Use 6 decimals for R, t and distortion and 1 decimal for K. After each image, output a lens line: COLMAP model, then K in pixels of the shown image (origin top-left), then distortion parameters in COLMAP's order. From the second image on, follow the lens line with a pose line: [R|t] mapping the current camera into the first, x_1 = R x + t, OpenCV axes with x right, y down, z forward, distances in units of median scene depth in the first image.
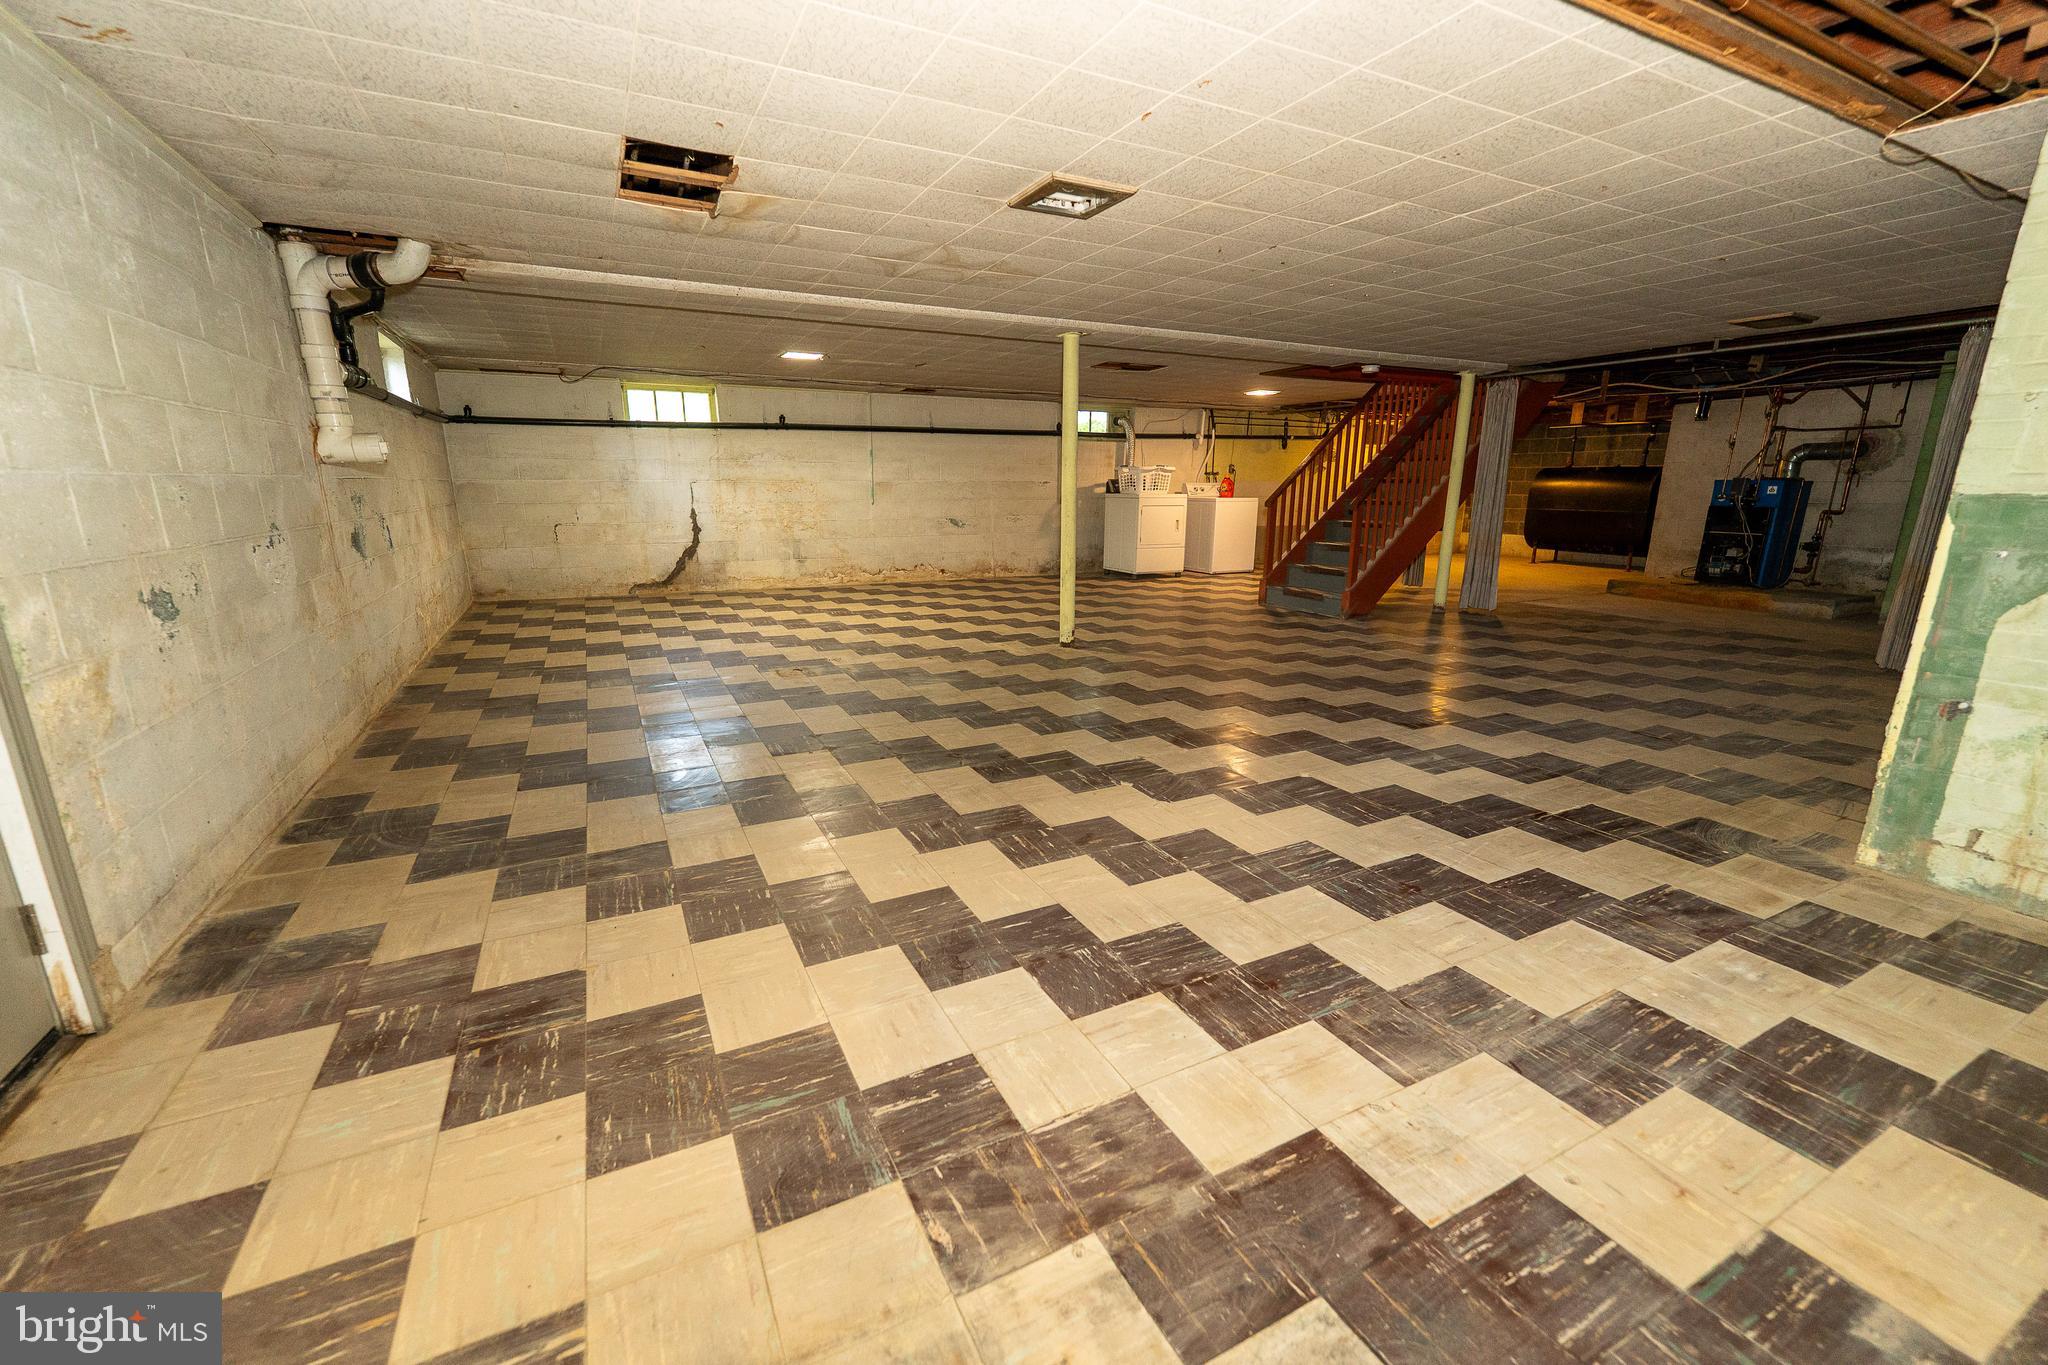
lens RADIAL K [[827.8, 0, 1019.9], [0, 827.8, 684.3], [0, 0, 1]] dist [-0.000419, -0.000324]
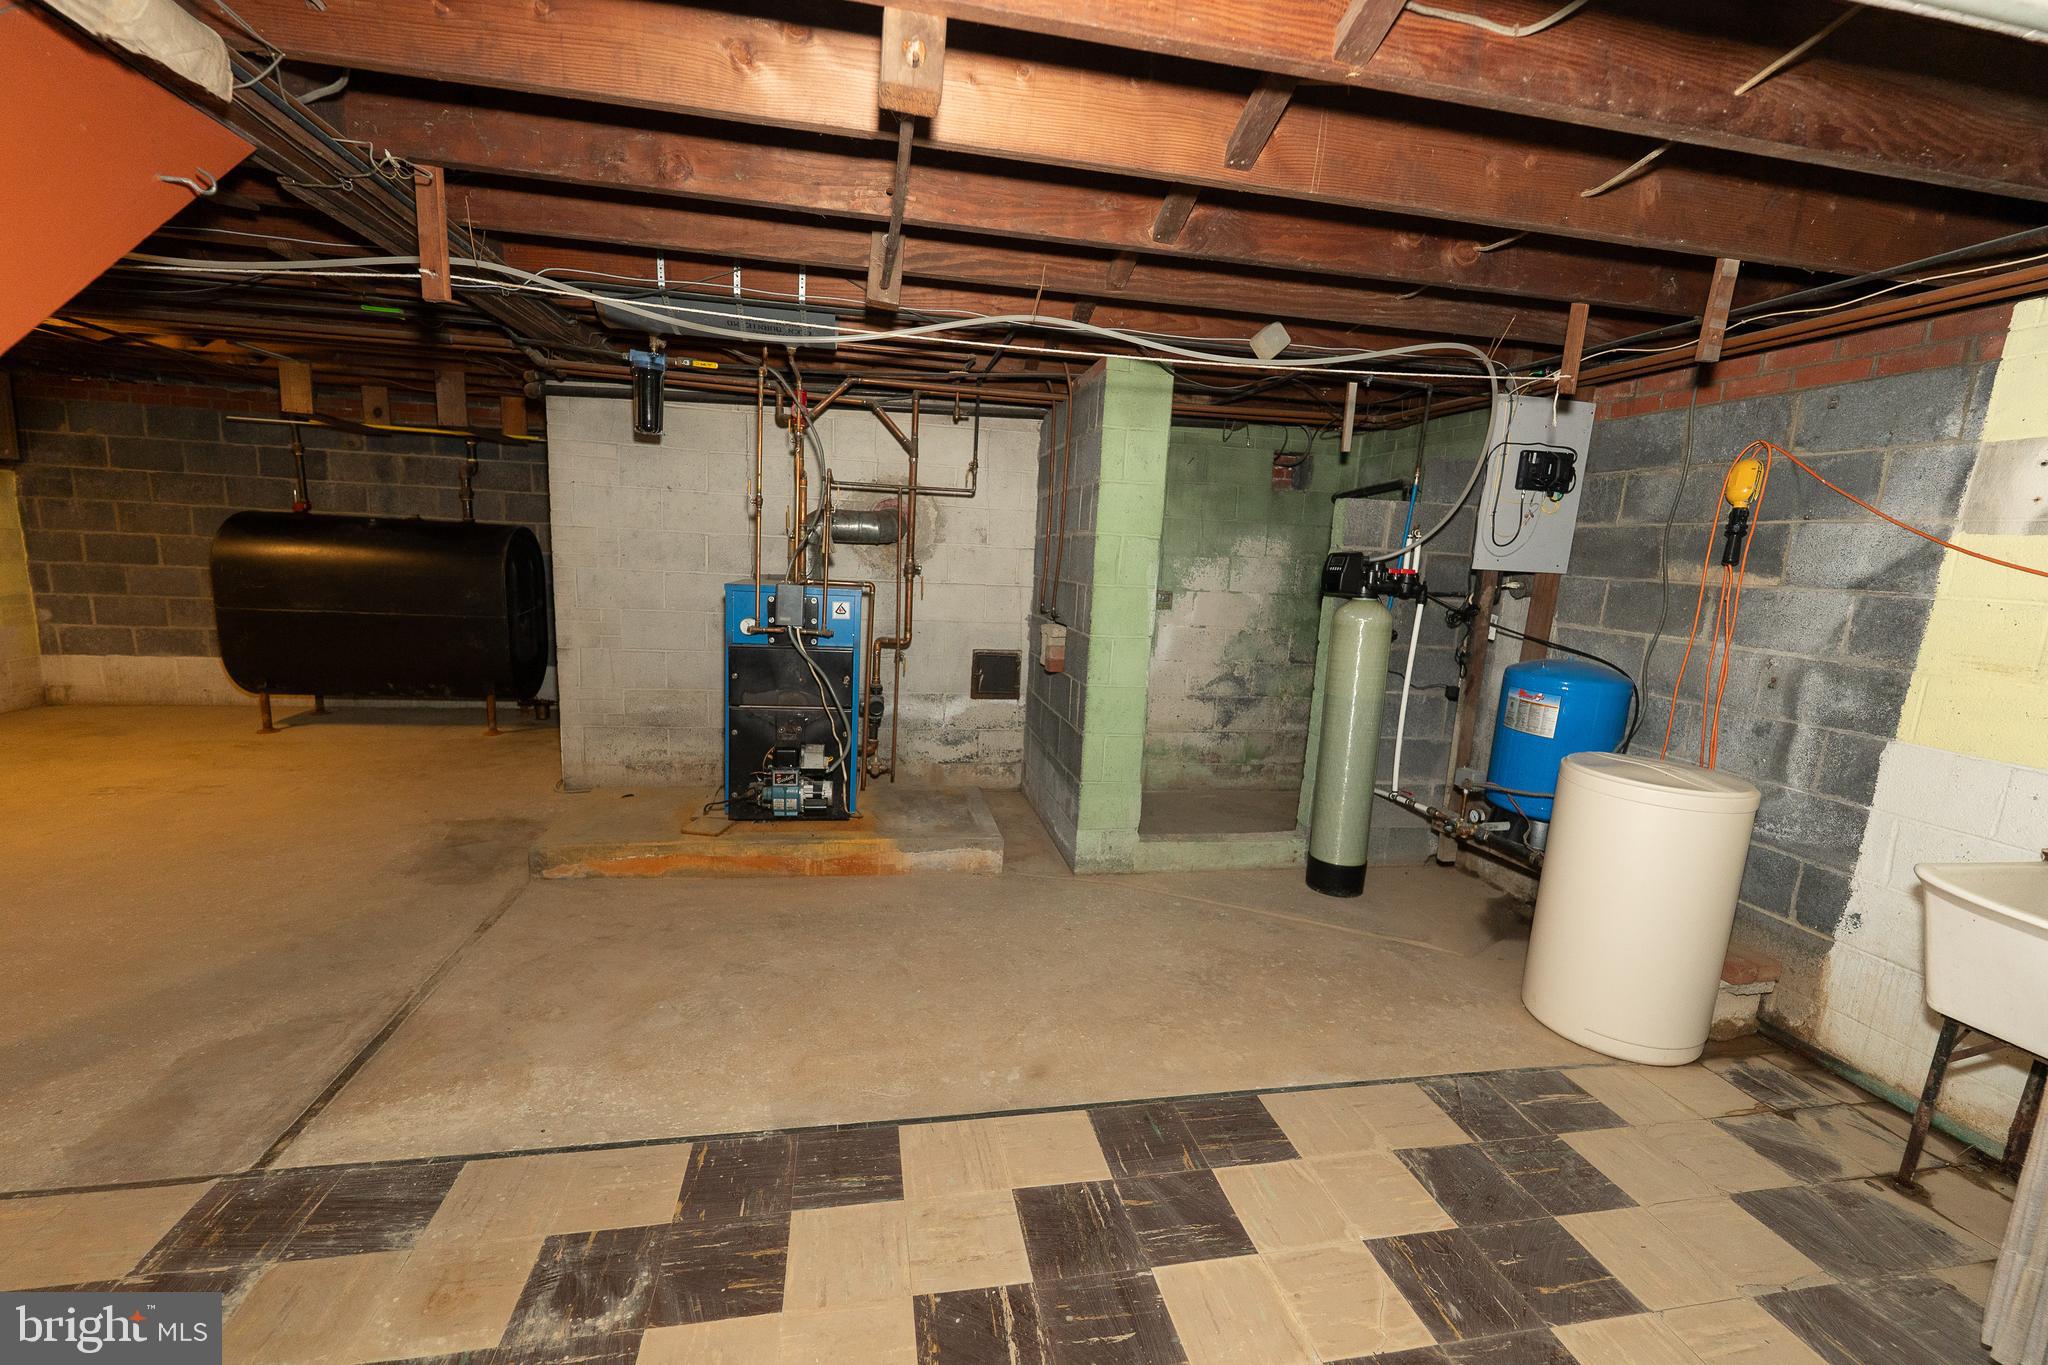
lens RADIAL K [[827.8, 0, 1015.9], [0, 827.8, 690.1], [0, 0, 1]] dist [-0.000419, -0.000324]
pose [[0.270716, -0.150907, 0.950757, 0.446027], [0.176022, 0.978746, 0.105230, -0.200743], [-0.946430, 0.138867, 0.291525, 0.703170]]
